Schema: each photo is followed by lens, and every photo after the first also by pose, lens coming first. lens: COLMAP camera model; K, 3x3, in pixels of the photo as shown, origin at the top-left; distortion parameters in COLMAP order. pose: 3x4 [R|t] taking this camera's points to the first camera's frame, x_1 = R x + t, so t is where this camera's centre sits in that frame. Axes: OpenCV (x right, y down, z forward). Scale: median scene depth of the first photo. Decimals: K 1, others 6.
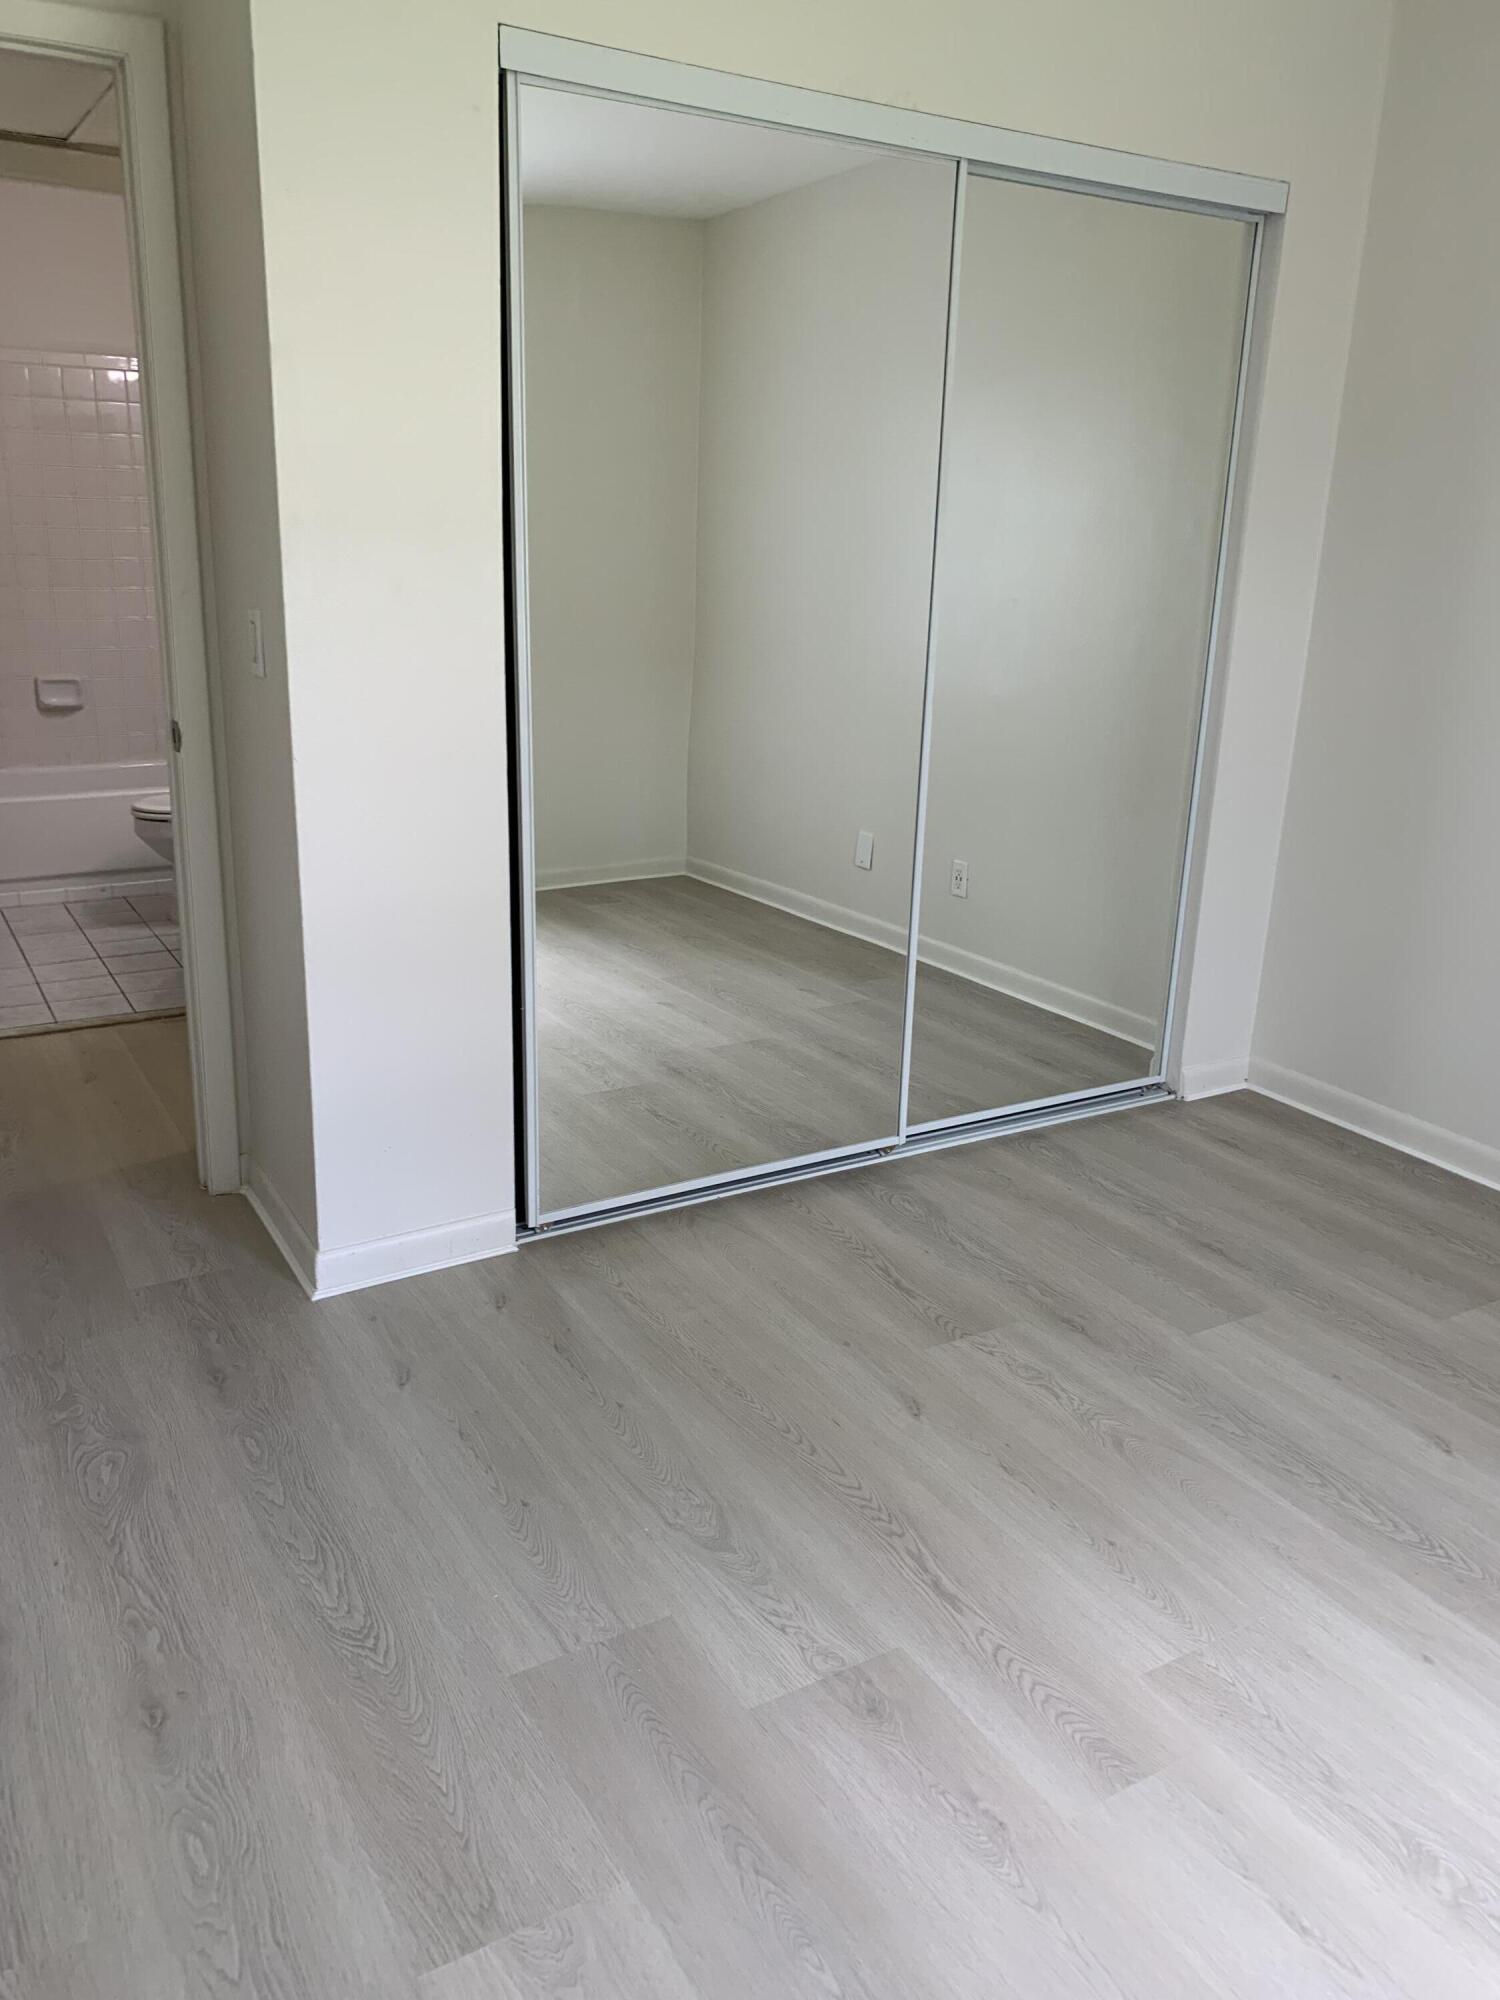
lens RADIAL K [[1520.7, 0, 750.0], [0, 1520.7, 1000.0], [0, 0, 1]] dist [0.004144, -0.003369]
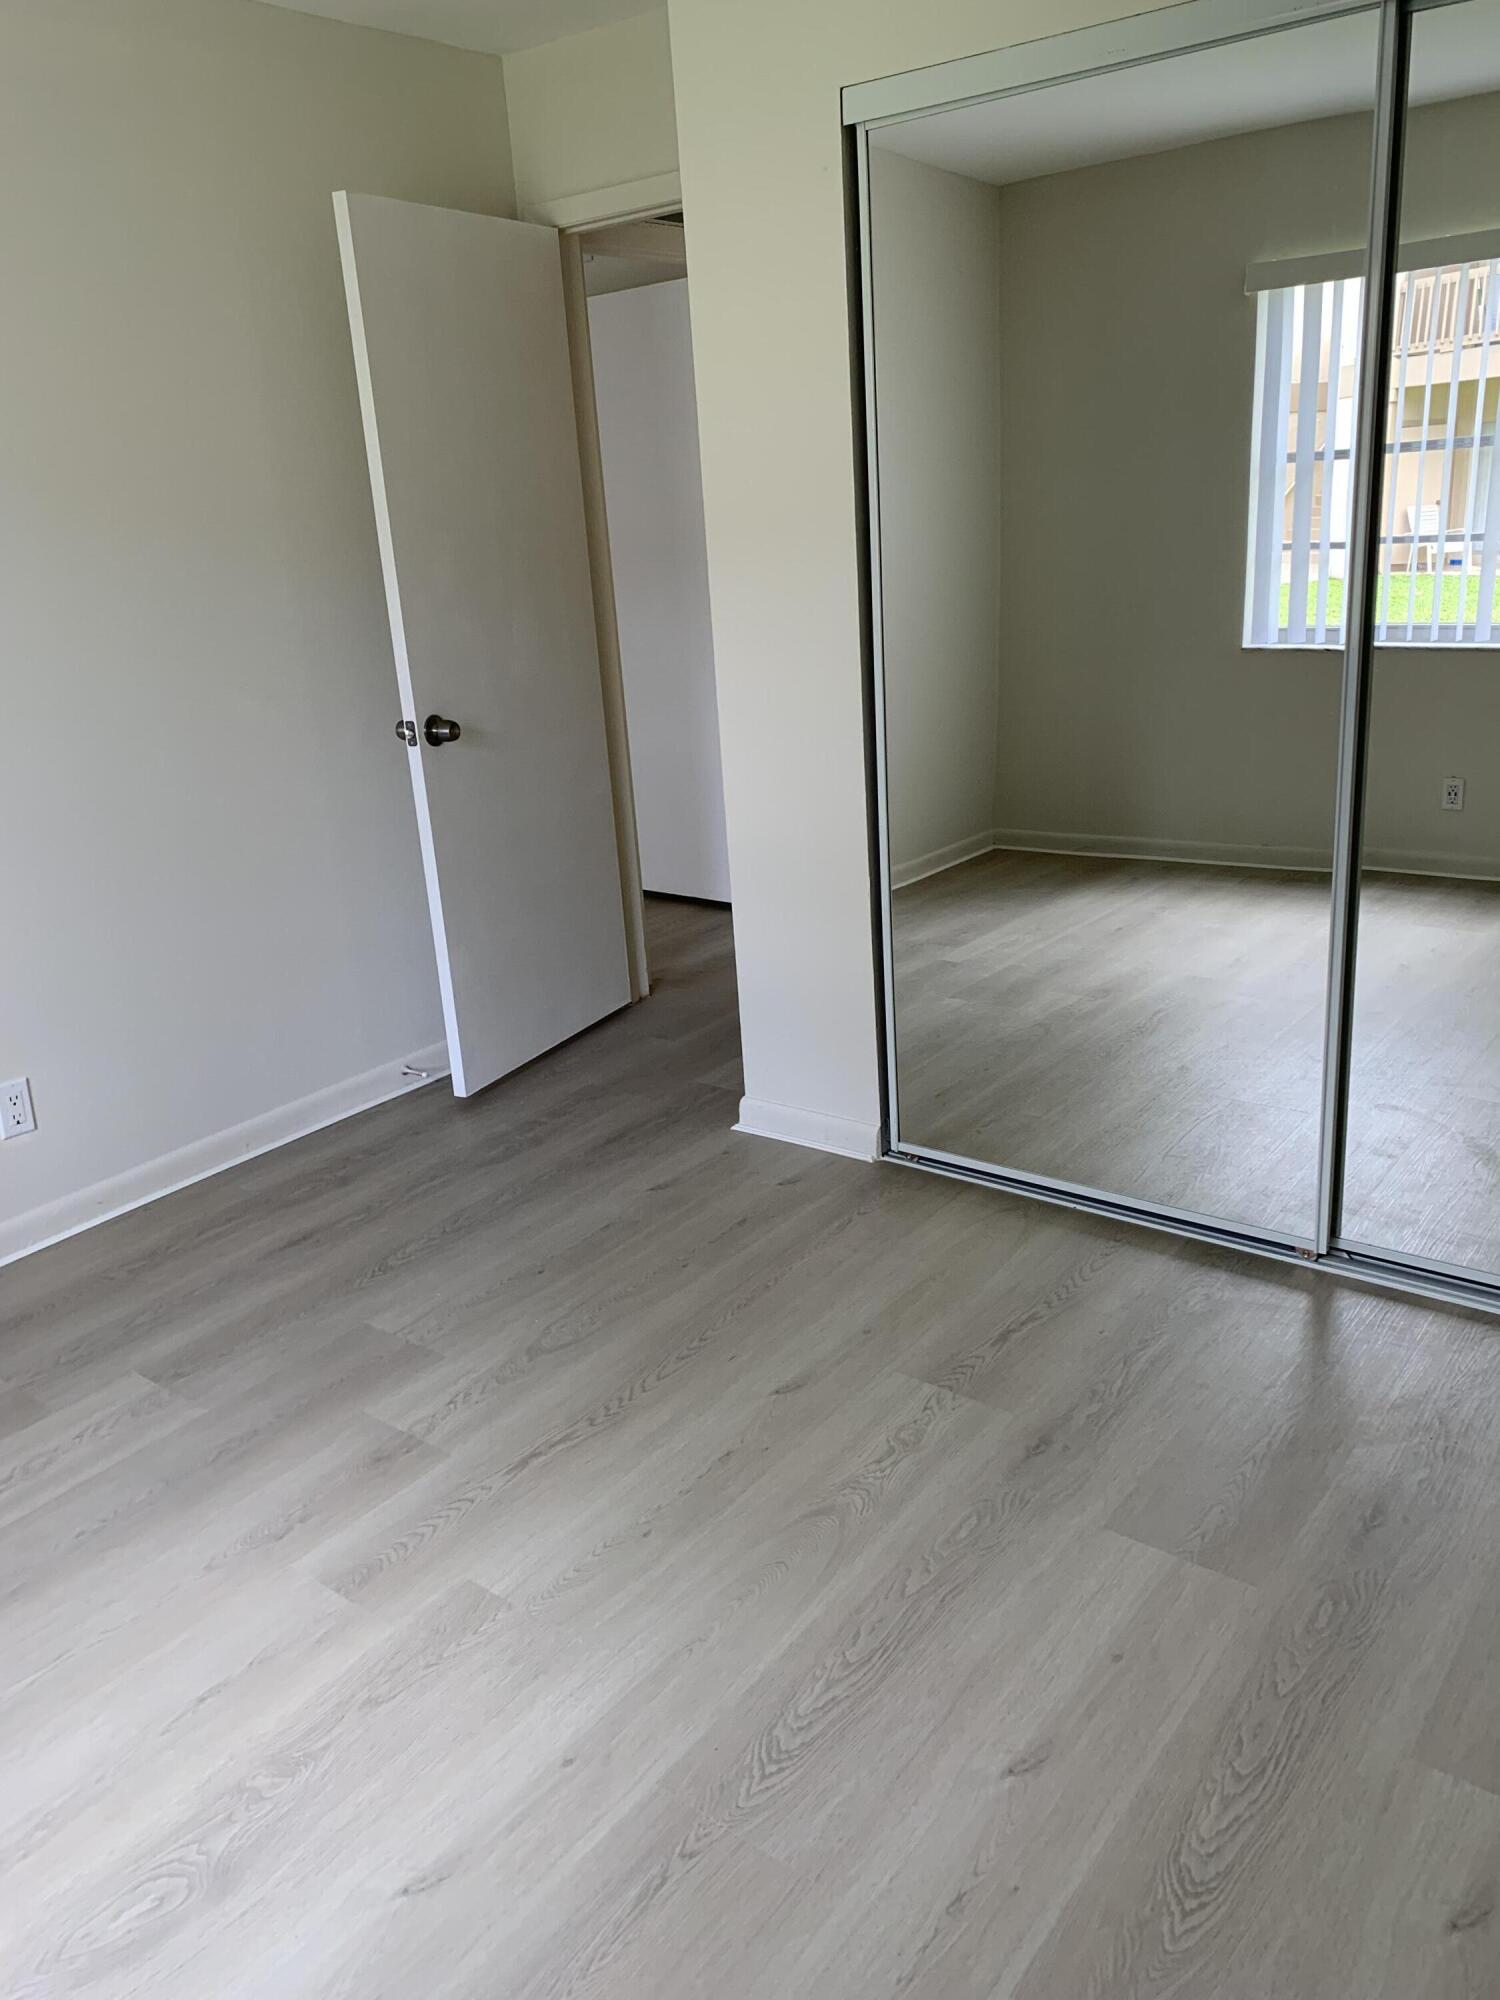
lens RADIAL K [[1520.7, 0, 750.0], [0, 1520.7, 1000.0], [0, 0, 1]] dist [0.004144, -0.003369]
pose [[0.372681, 0.252132, -0.893050, 1.001421], [-0.212270, 0.960026, 0.182458, -0.176037], [0.903355, 0.121569, 0.411304, 0.548026]]
